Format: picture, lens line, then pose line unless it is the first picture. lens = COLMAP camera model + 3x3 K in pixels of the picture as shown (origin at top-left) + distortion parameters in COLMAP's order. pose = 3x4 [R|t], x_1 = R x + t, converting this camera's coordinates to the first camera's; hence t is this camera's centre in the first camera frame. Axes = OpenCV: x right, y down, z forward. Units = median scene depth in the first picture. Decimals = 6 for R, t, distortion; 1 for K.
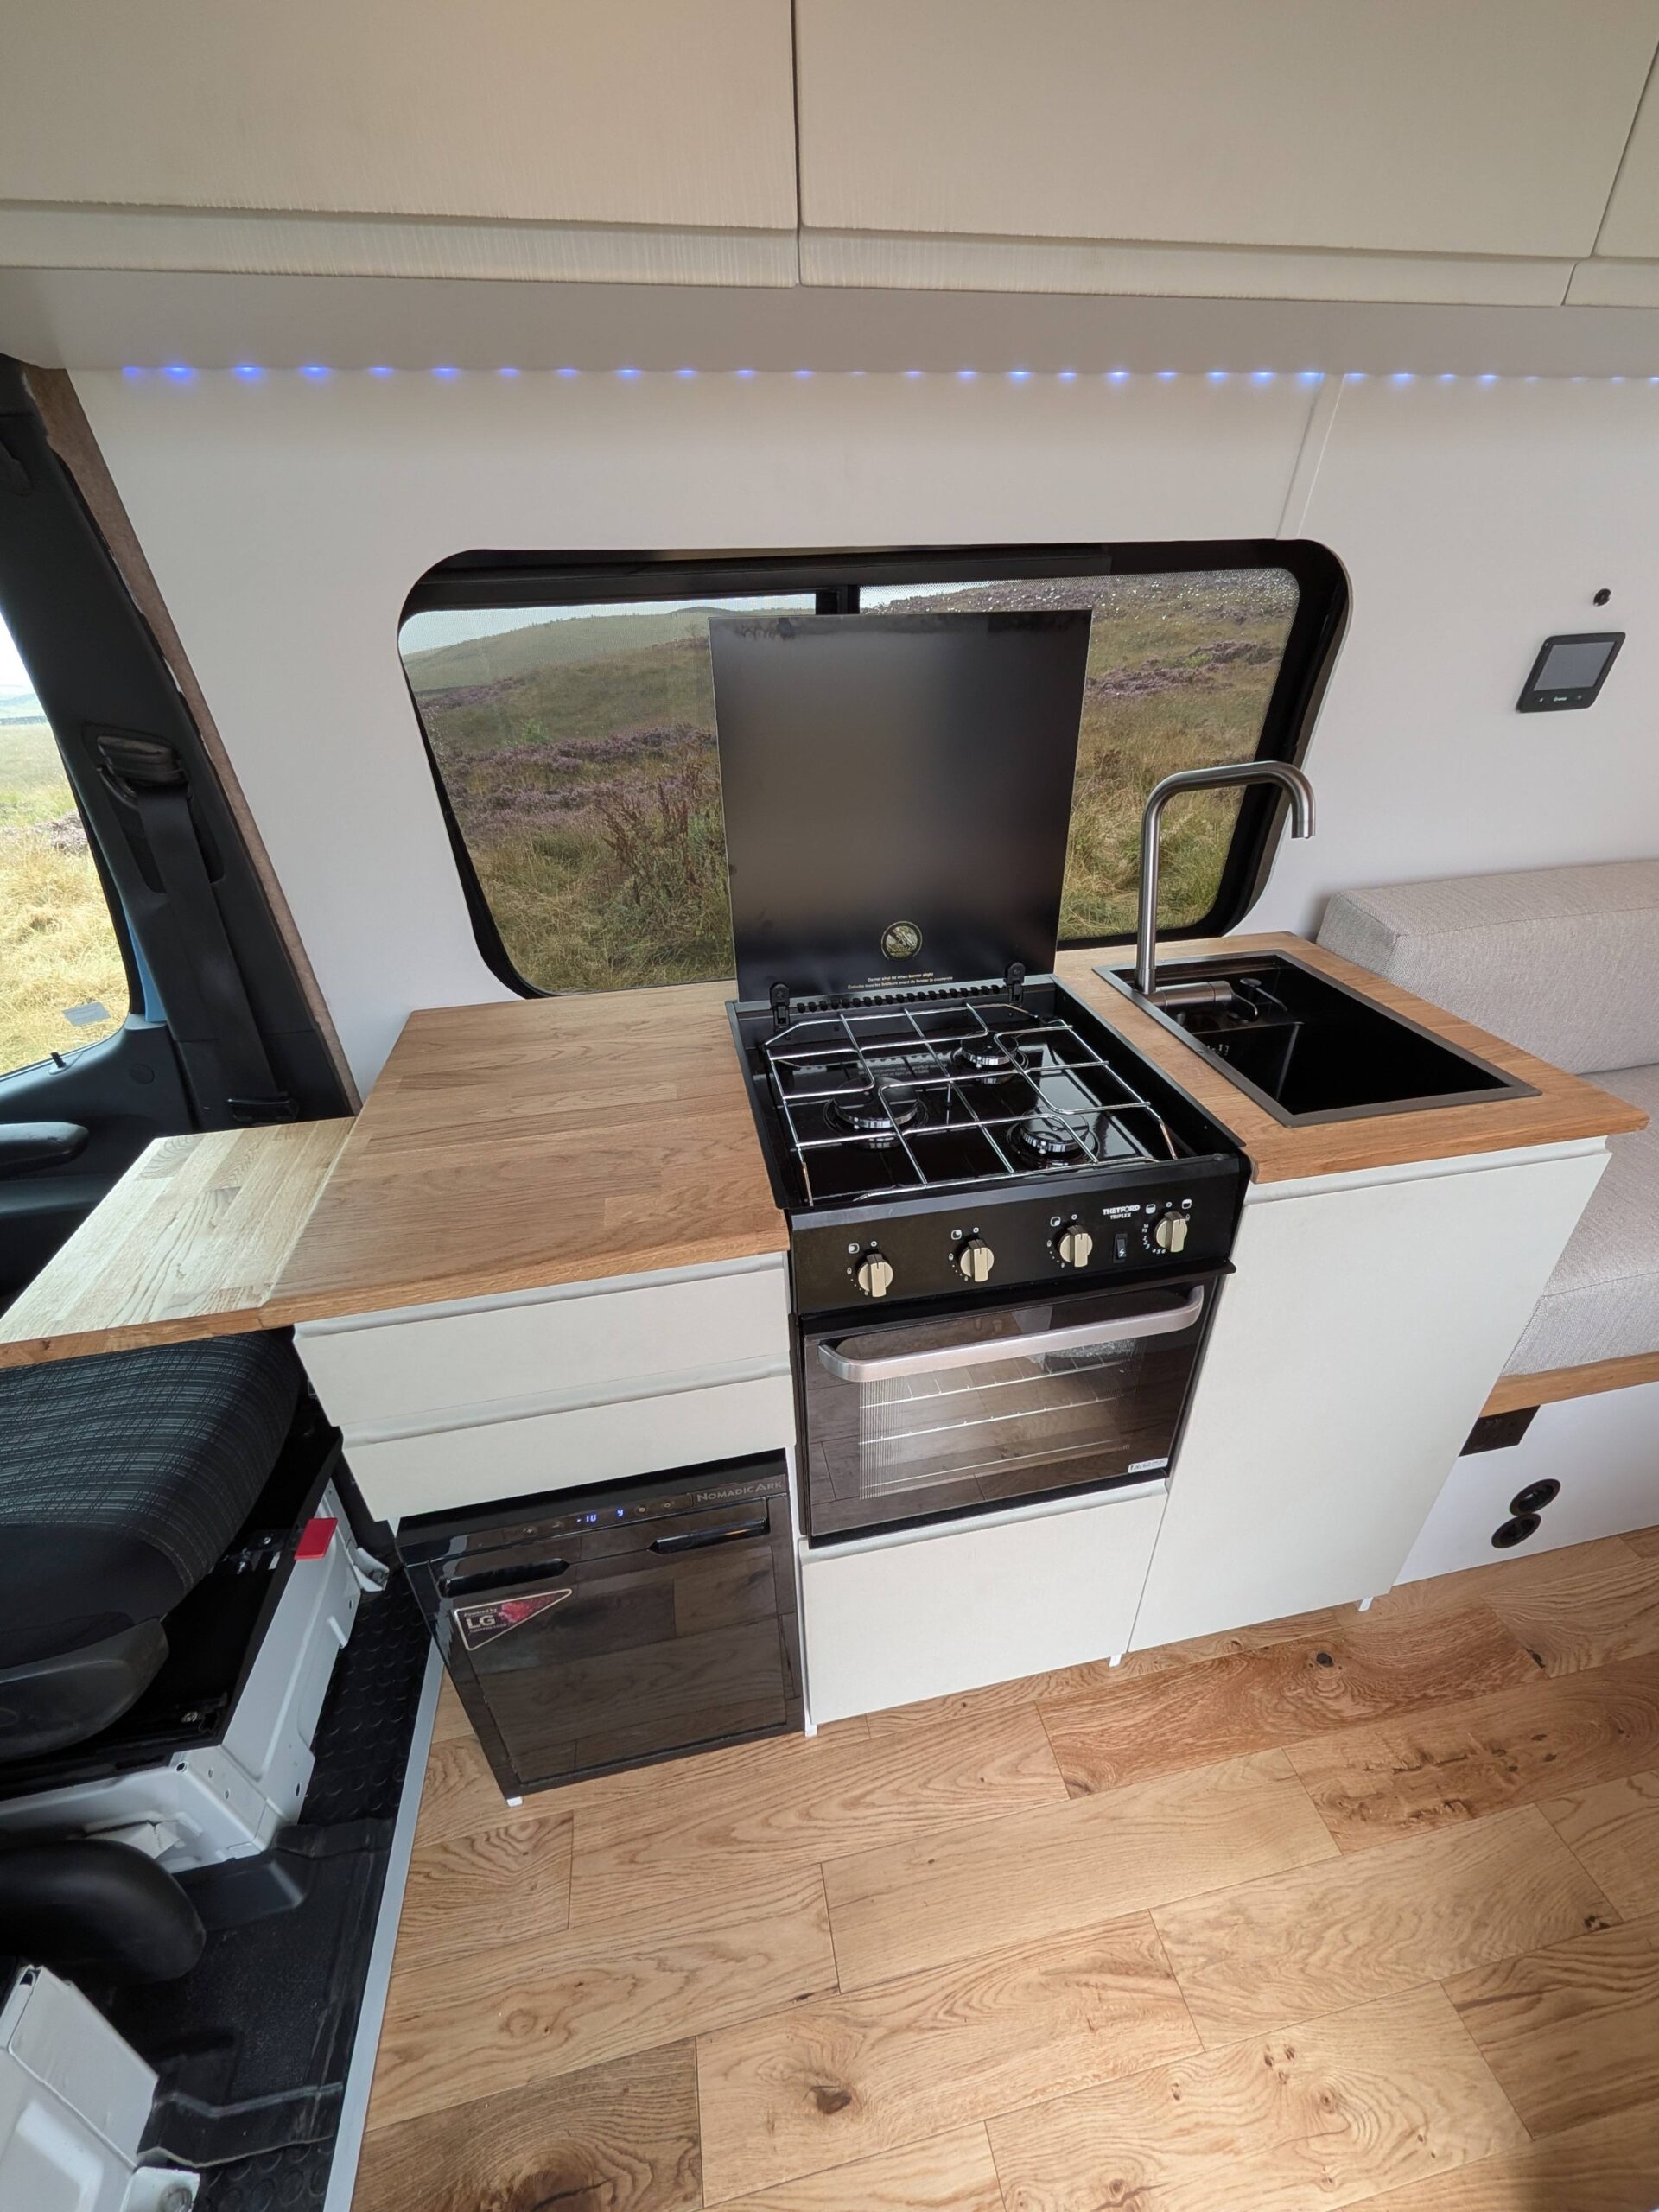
lens RADIAL K [[882.4, 0, 832.6], [0, 882.4, 1113.9], [0, 0, 1]] dist [0.003002, -0.000553]
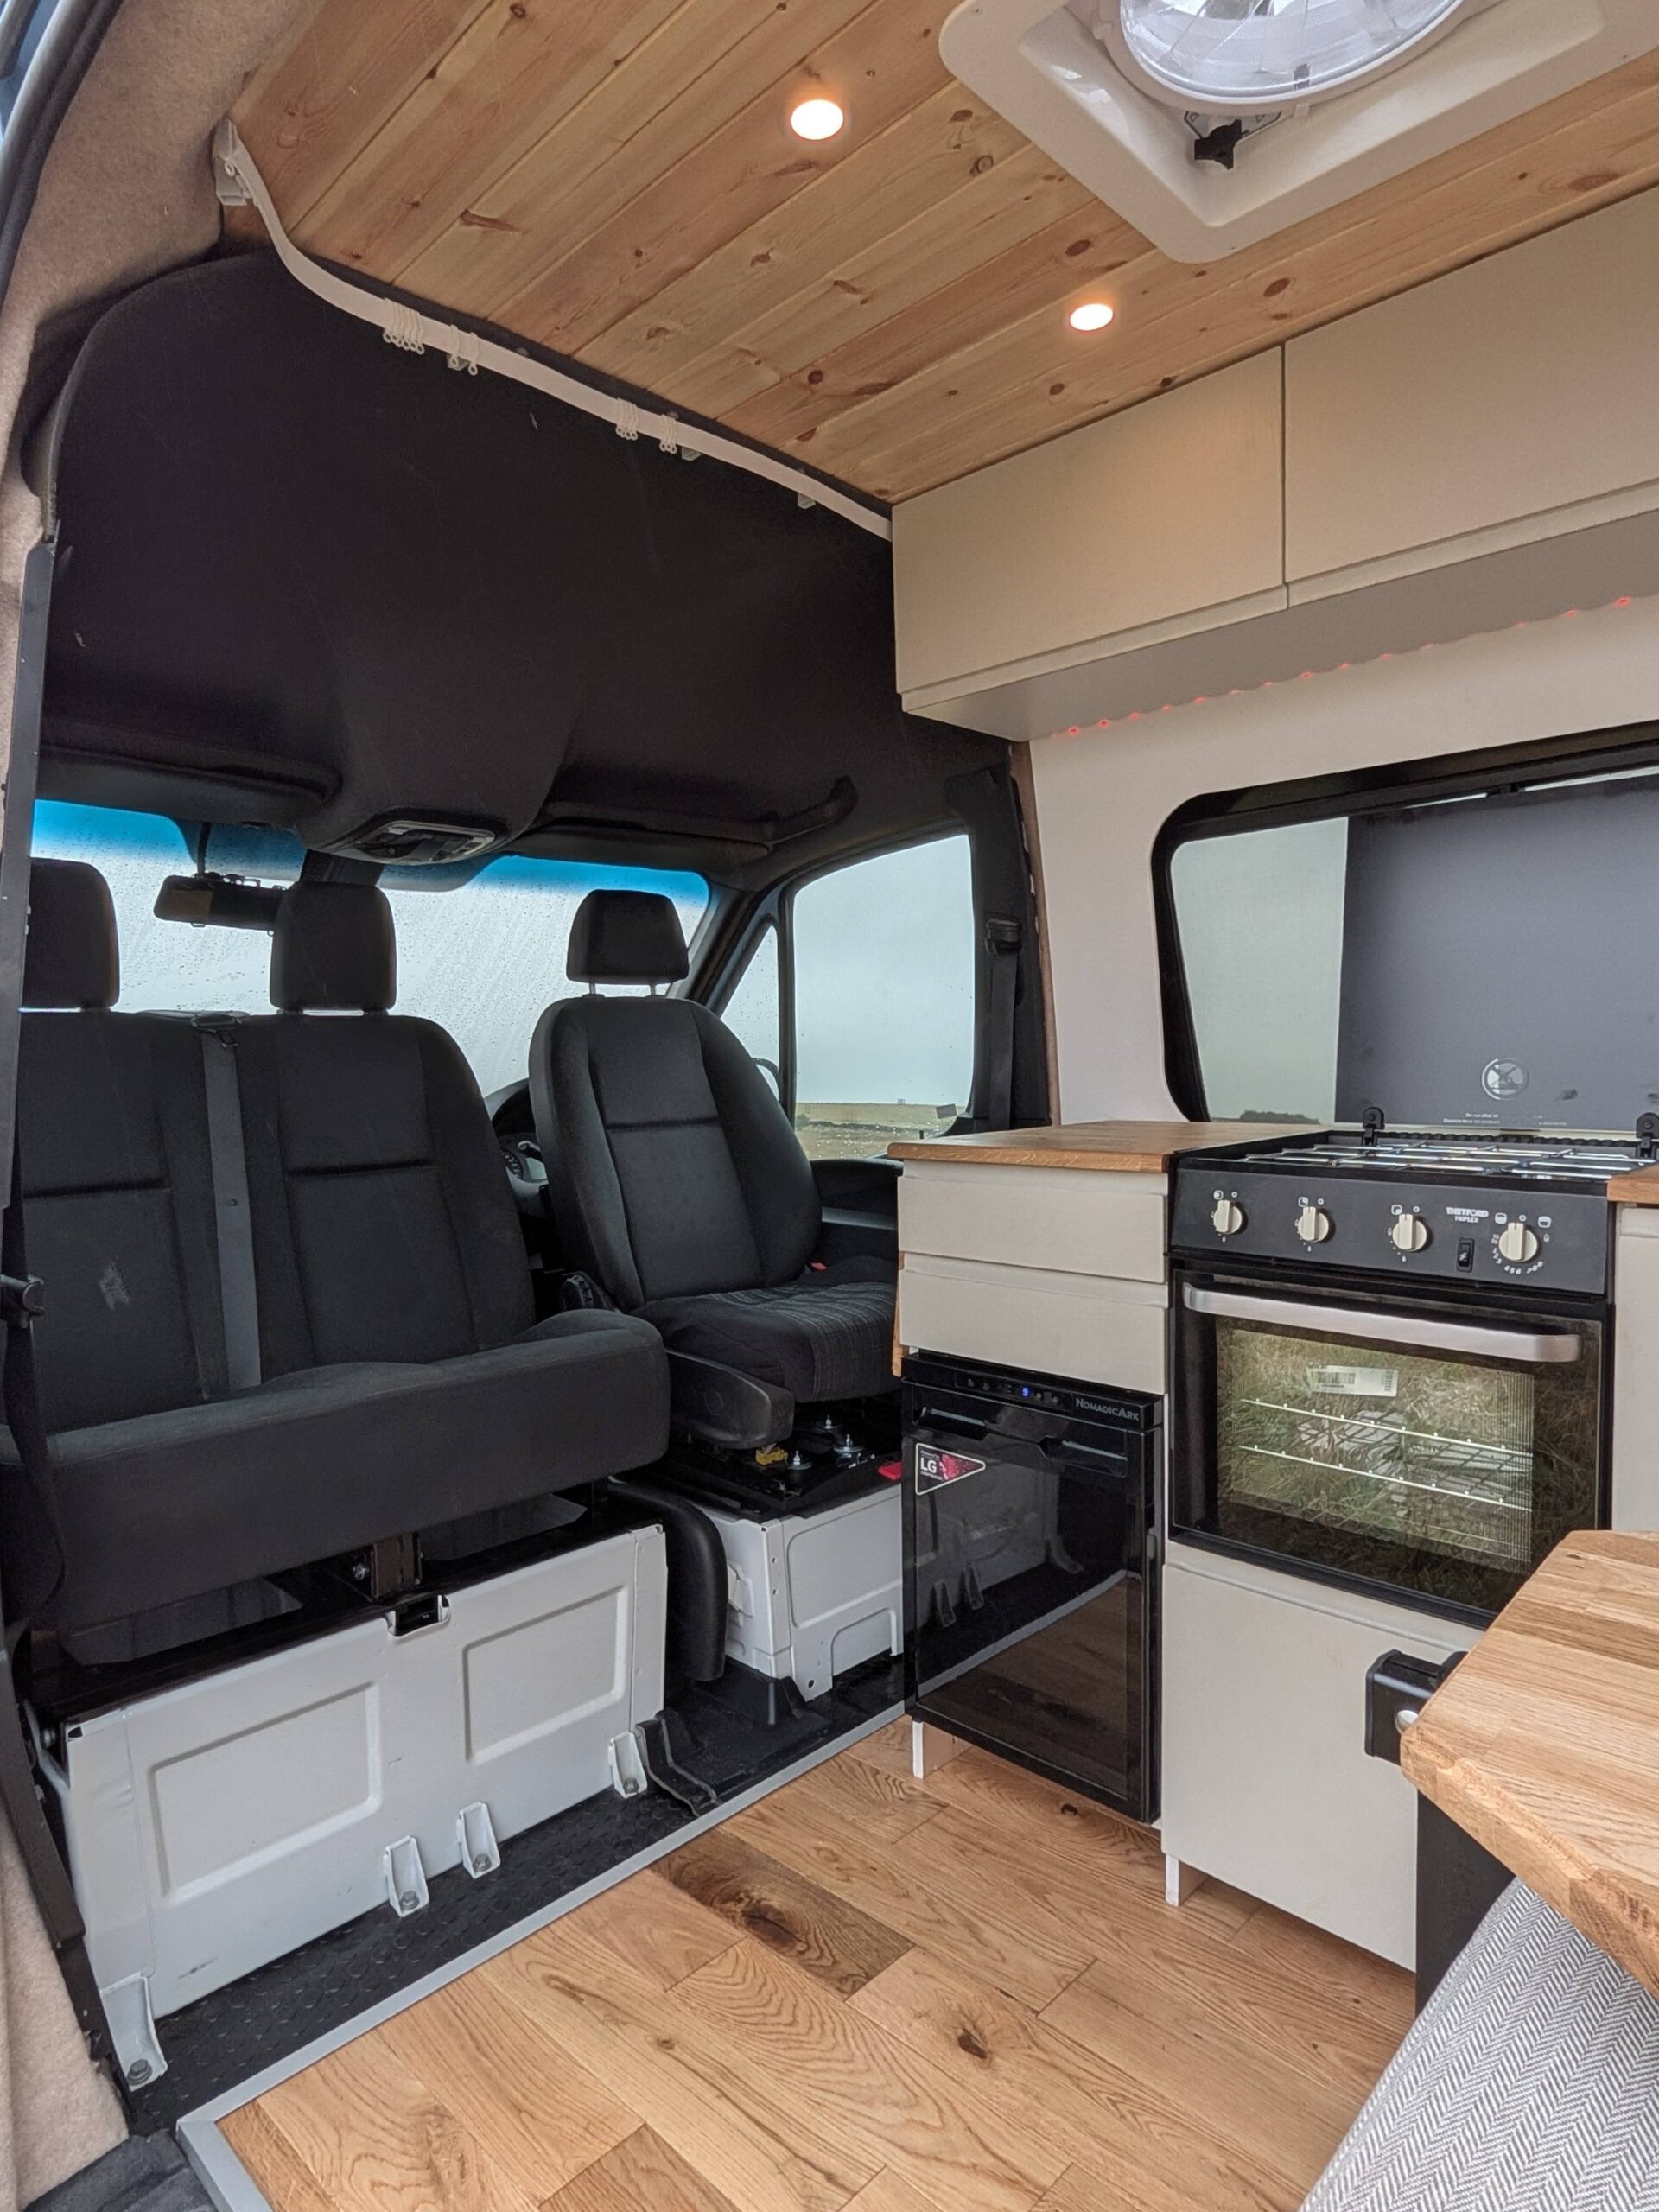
lens RADIAL K [[1242.4, 0, 821.3], [0, 1242.4, 1115.4], [0, 0, 1]] dist [0.000508, -0.001002]
pose [[0.568898, 0.055329, -0.820545, 0.909496], [-0.411894, 0.882749, -0.226050, 0.544396], [0.711828, 0.466577, 0.524983, -0.299354]]
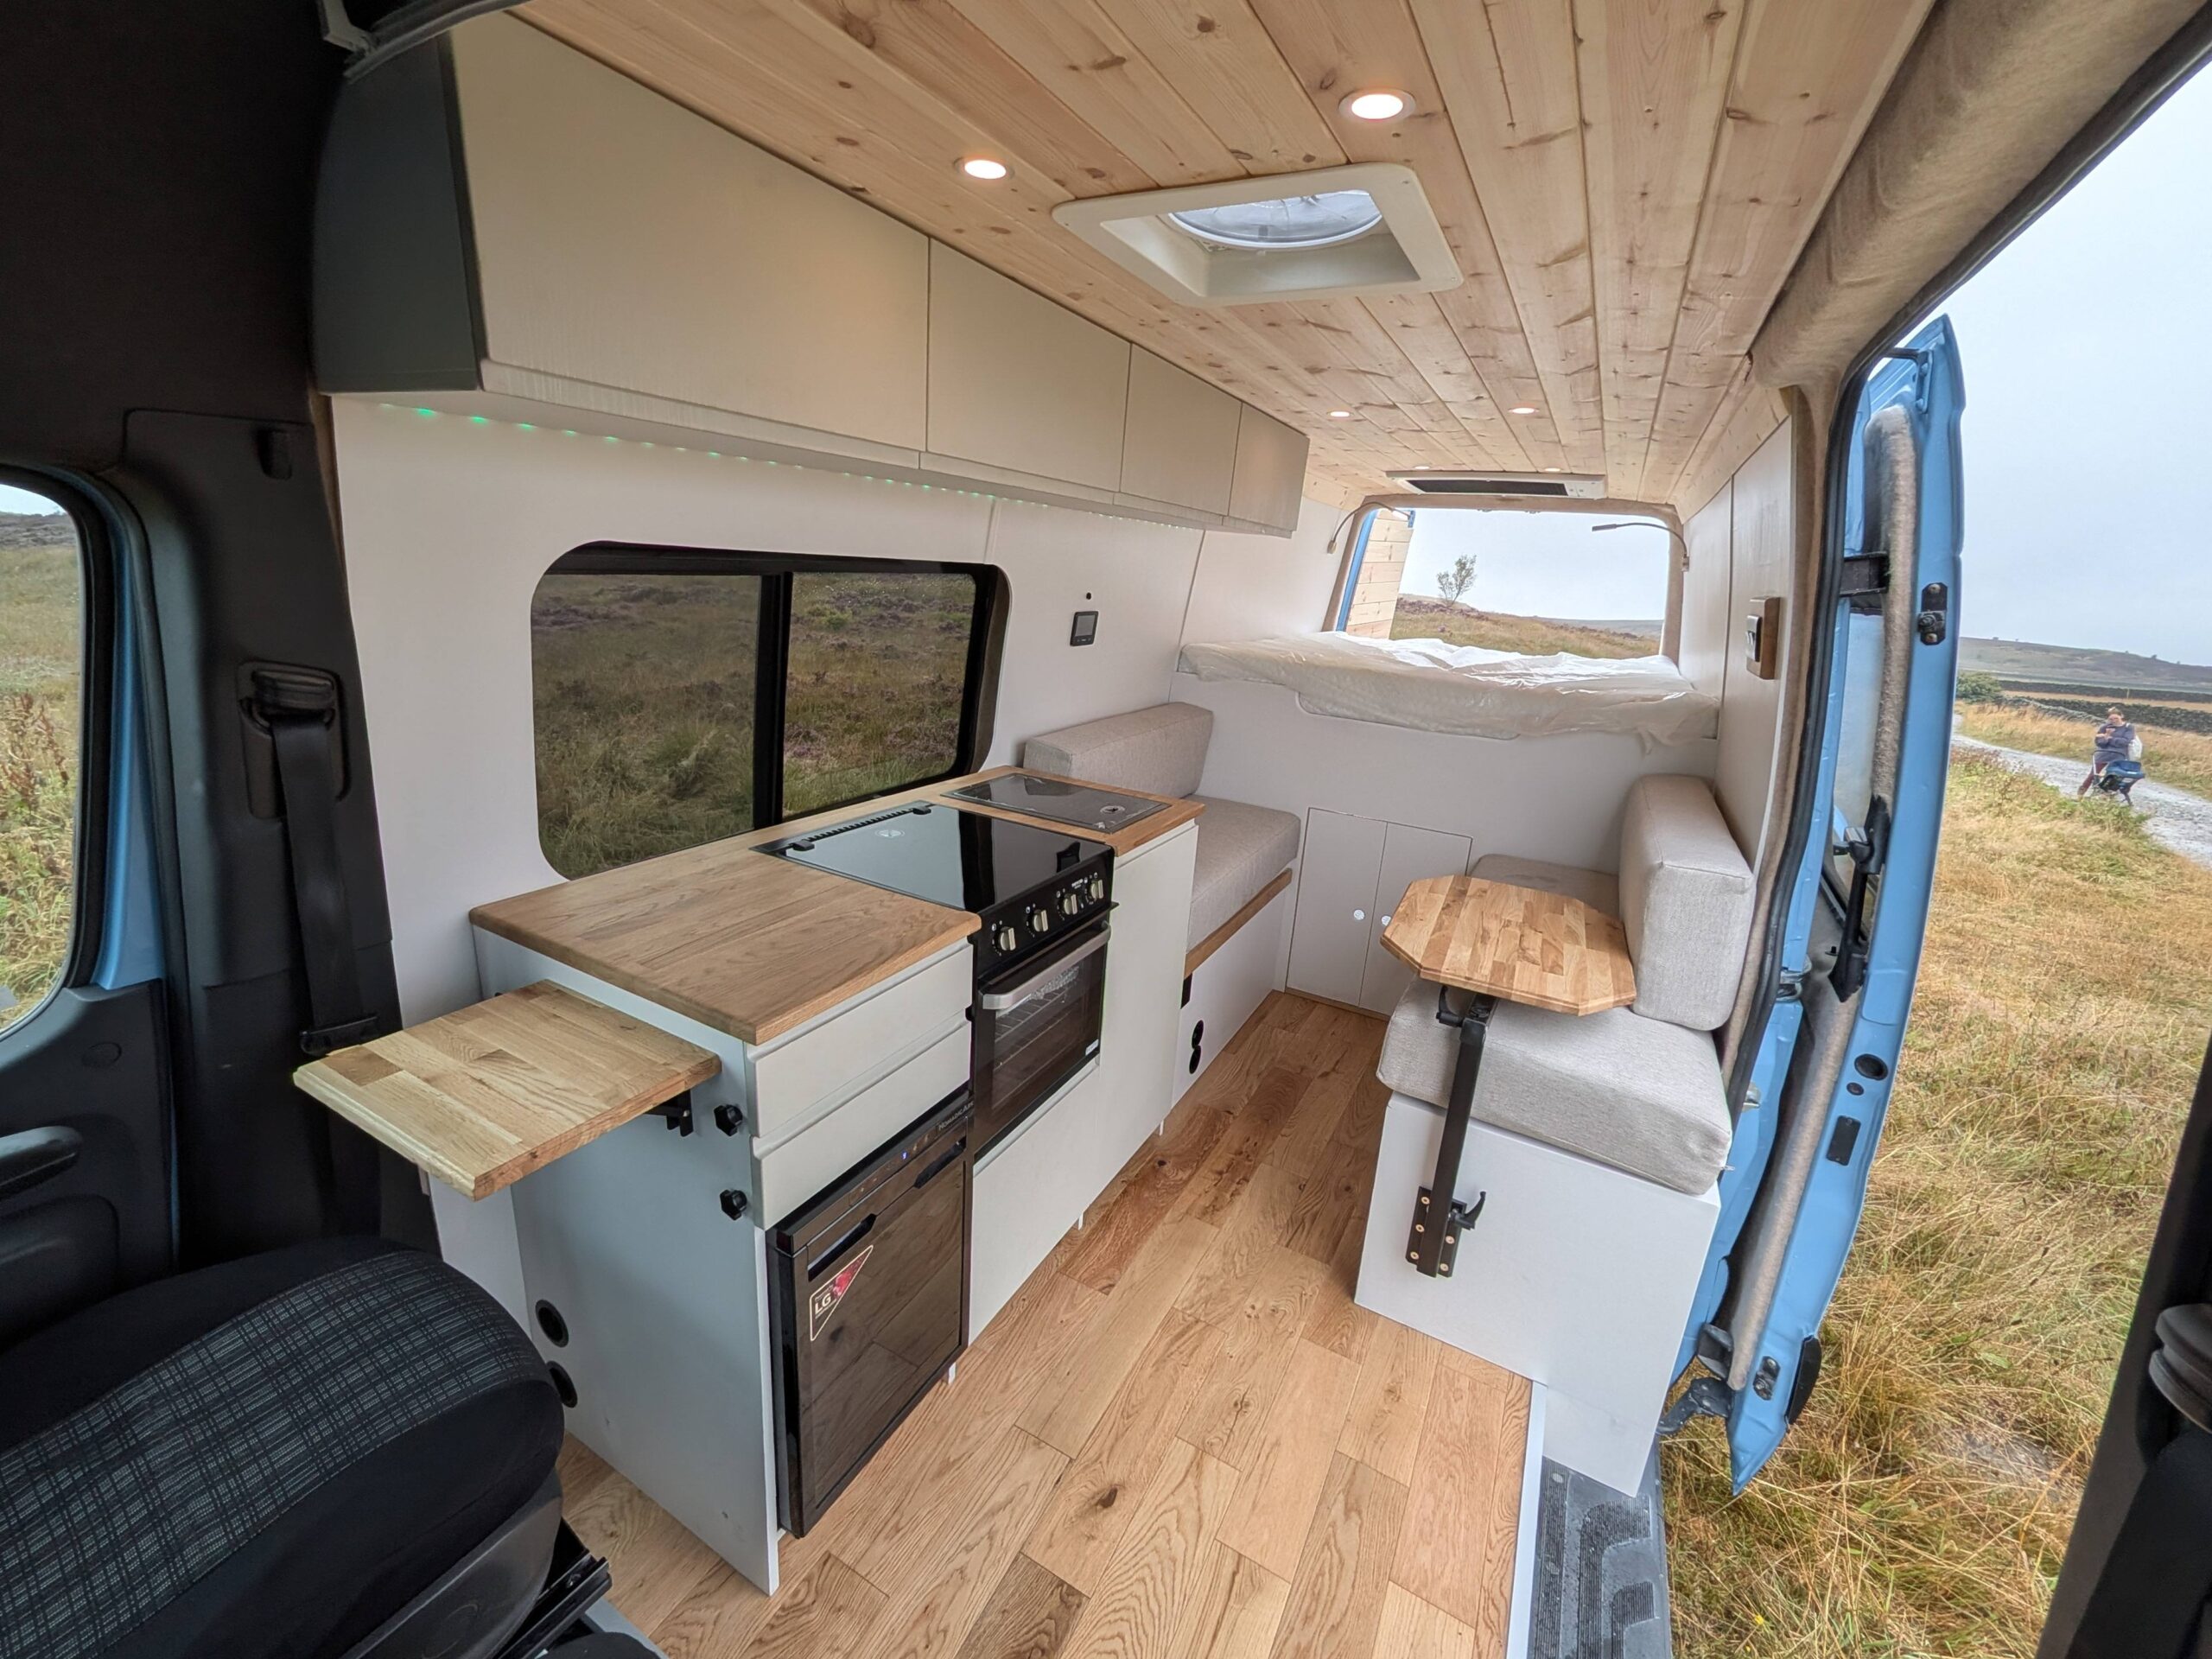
lens RADIAL K [[882.4, 0, 1097.0], [0, 882.4, 817.3], [0, 0, 1]] dist [0.003002, -0.000553]
pose [[0.651555, -0.147393, 0.744145, -0.900559], [0.316550, 0.944284, -0.090128, 0.134893], [-0.689400, 0.294283, 0.661910, -0.305881]]
